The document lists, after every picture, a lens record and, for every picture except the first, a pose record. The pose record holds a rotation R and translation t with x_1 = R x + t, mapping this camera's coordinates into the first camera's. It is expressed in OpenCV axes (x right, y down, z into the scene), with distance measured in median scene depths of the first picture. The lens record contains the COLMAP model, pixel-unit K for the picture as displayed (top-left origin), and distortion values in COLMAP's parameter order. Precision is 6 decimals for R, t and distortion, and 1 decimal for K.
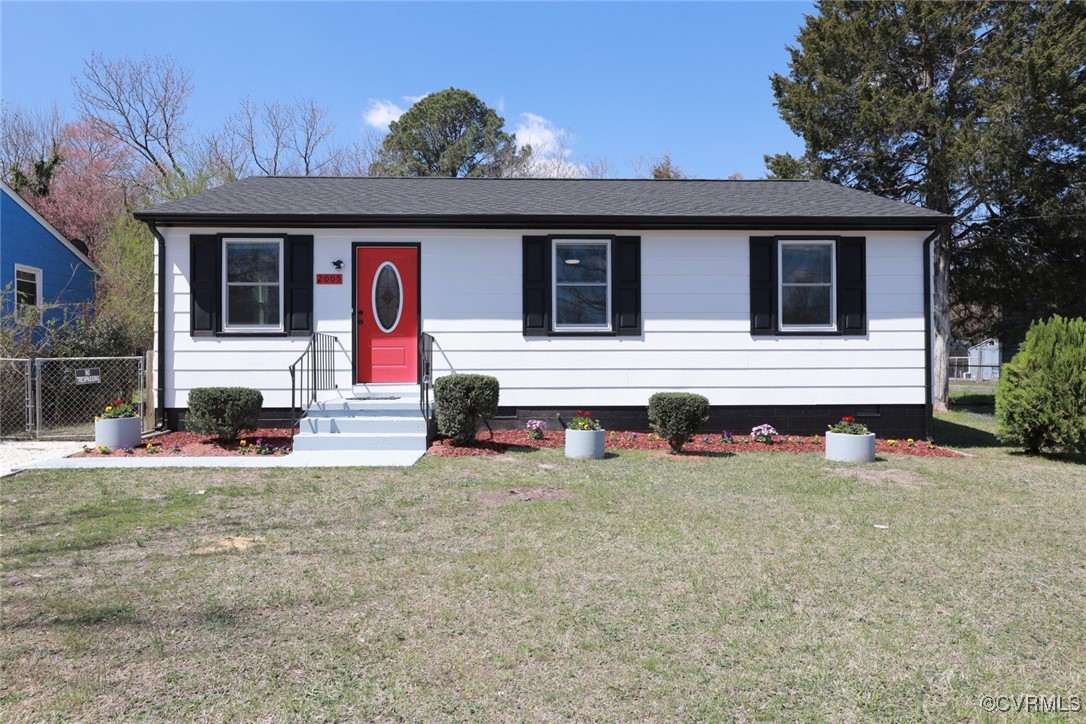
lens RADIAL K [[717.7, 0, 544.4], [0, 717.7, 357.0], [0, 0, 1]] dist [0.025020, 0.001610]
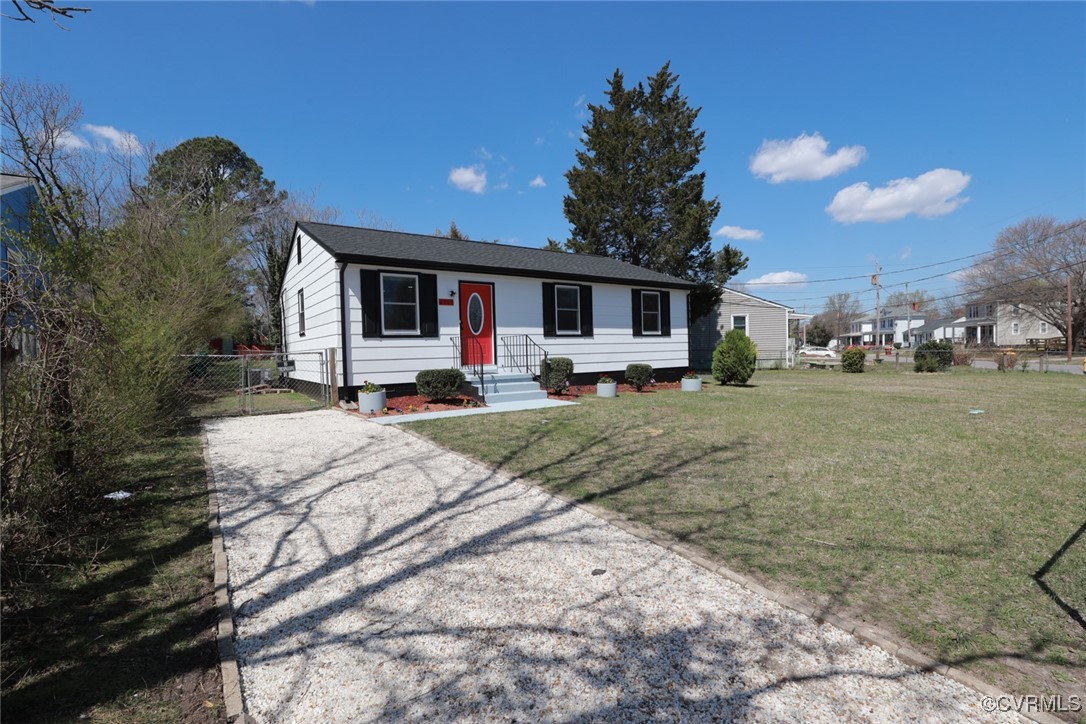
lens RADIAL K [[507.8, 0, 536.2], [0, 507.8, 361.9], [0, 0, 1]] dist [-0.012846, -0.000508]
pose [[0.839015, -0.028994, 0.543336, -0.753976], [0.019765, 0.999544, 0.022817, 0.004428], [-0.543750, -0.008405, 0.839205, -0.072278]]
